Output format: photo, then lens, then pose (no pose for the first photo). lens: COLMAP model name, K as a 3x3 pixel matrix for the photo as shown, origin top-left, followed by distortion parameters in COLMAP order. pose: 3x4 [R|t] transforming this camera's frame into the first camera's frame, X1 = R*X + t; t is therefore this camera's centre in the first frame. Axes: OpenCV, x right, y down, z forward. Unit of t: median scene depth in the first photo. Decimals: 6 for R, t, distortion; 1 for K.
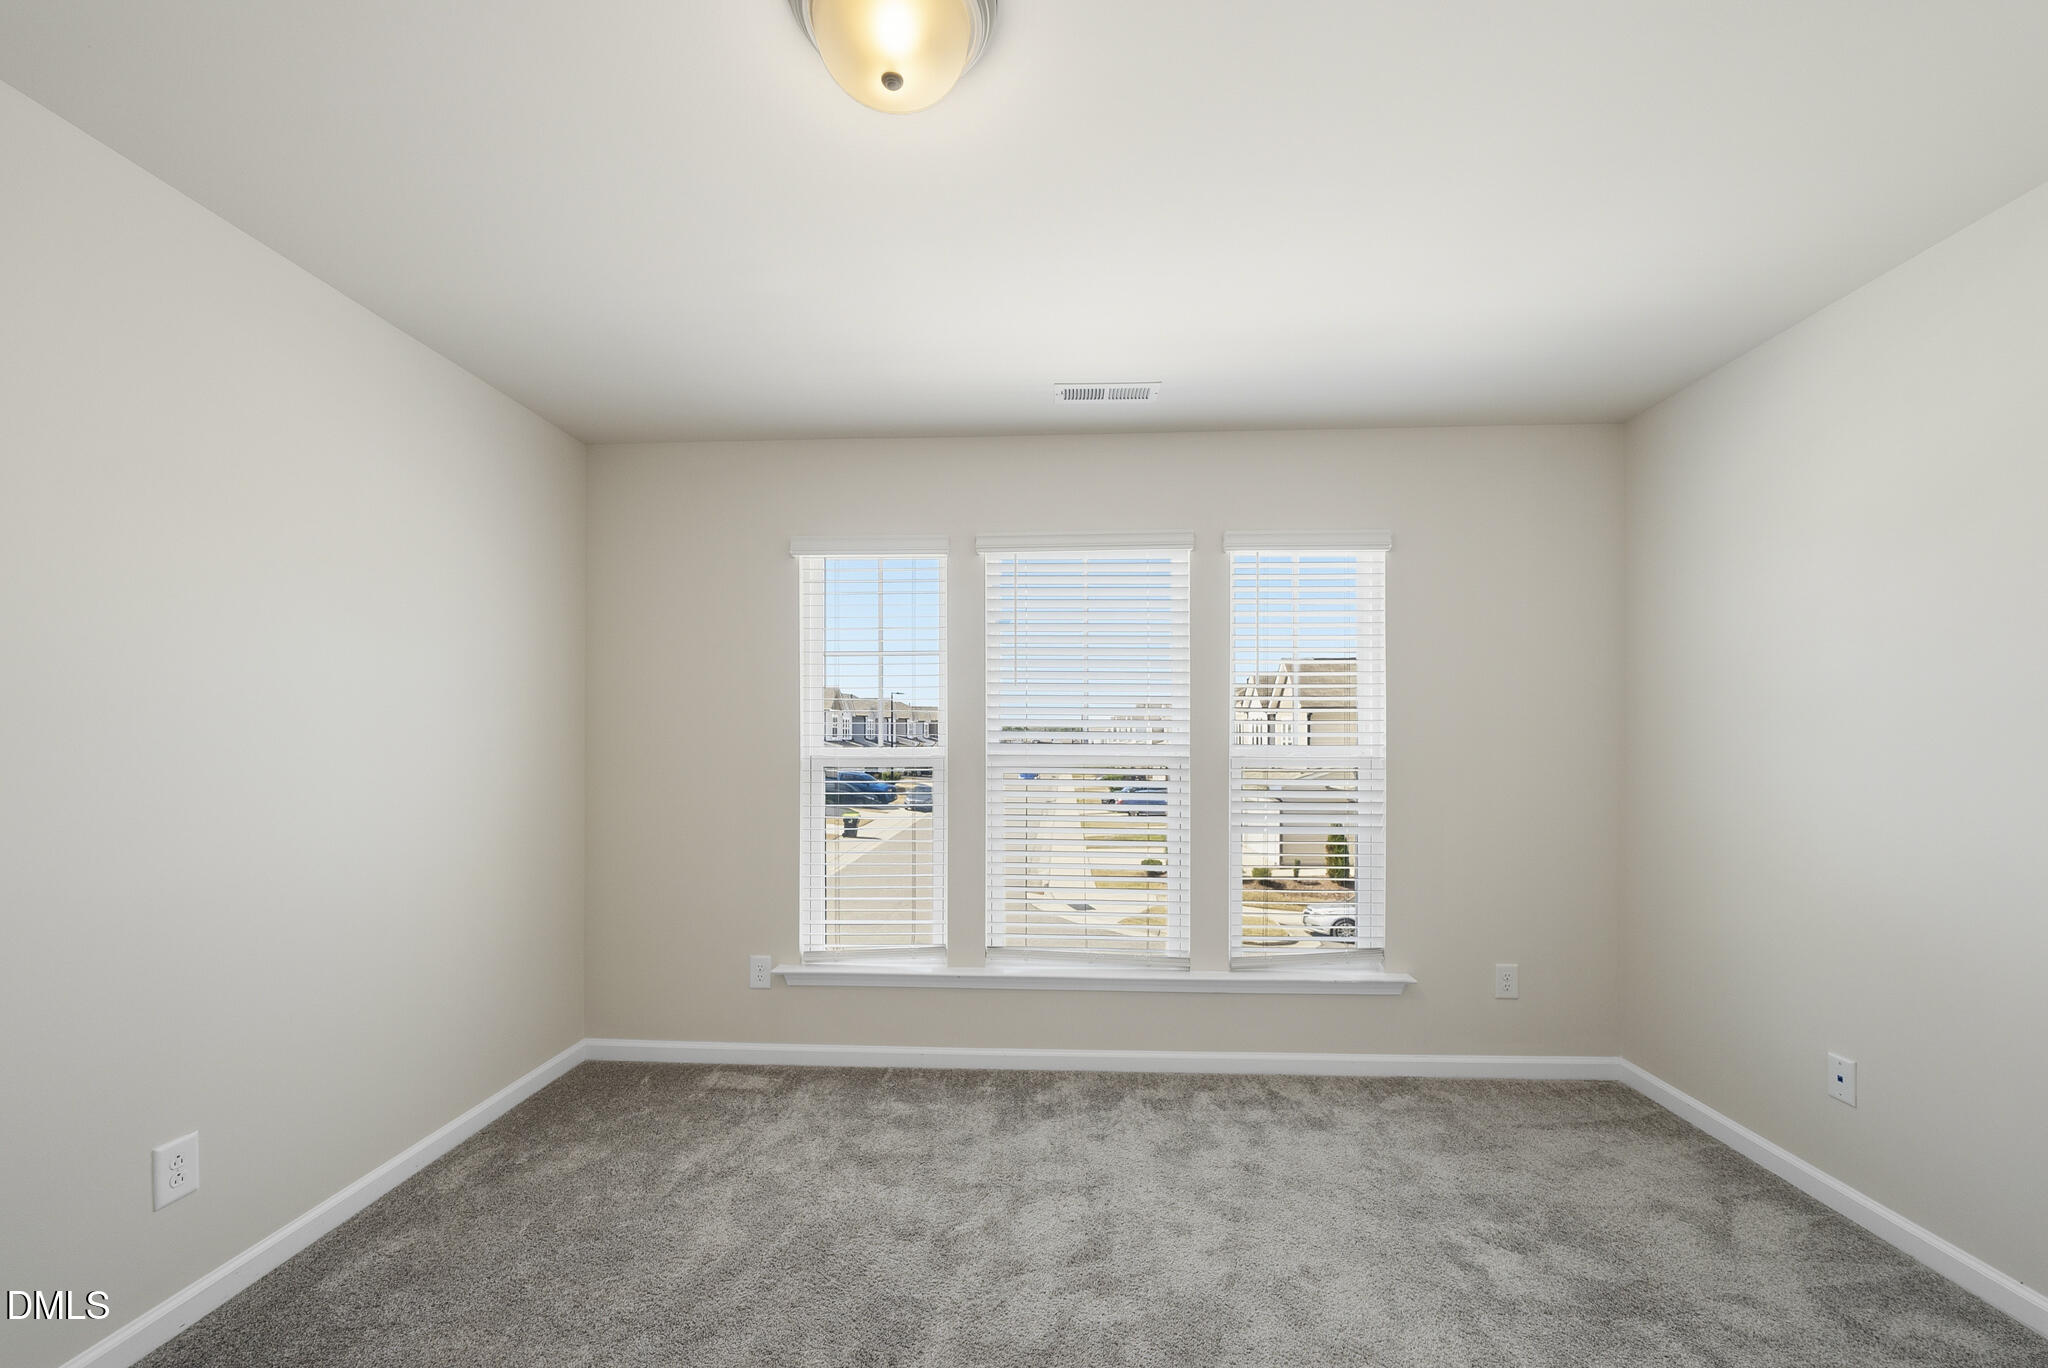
lens RADIAL K [[795.6, 0, 1031.0], [0, 795.6, 735.5], [0, 0, 1]] dist [-0.008098, 0.000804]
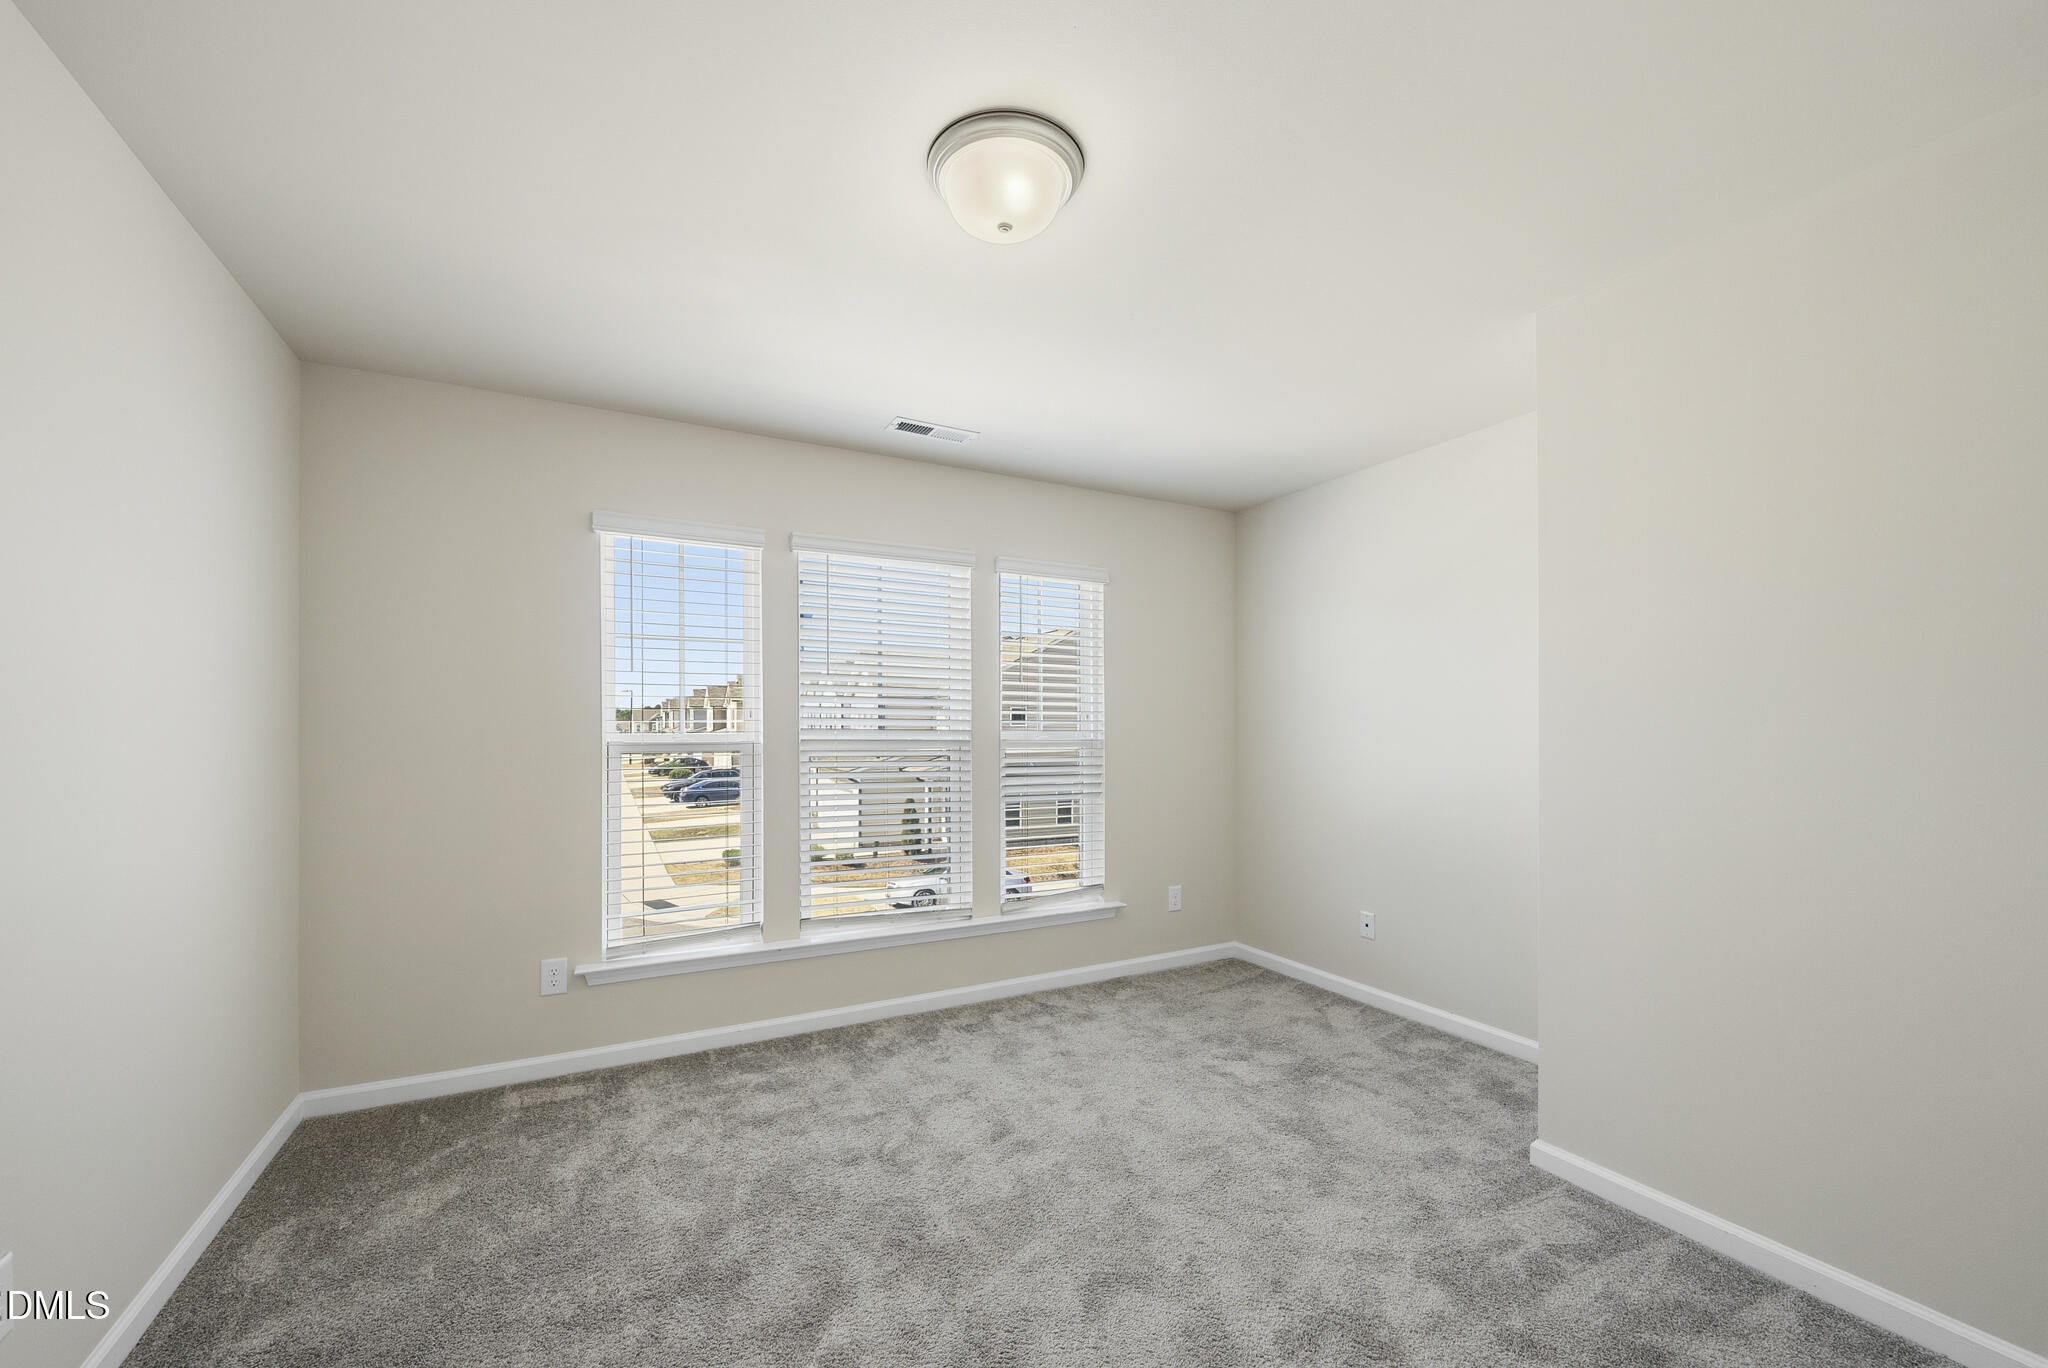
lens RADIAL K [[795.6, 0, 999.5], [0, 795.6, 718.9], [0, 0, 1]] dist [-0.008098, 0.000804]
pose [[0.864047, 0.007131, 0.503360, -0.395568], [-0.004124, 0.999966, -0.007088, 0.003061], [-0.503394, 0.004049, 0.864048, -0.064904]]
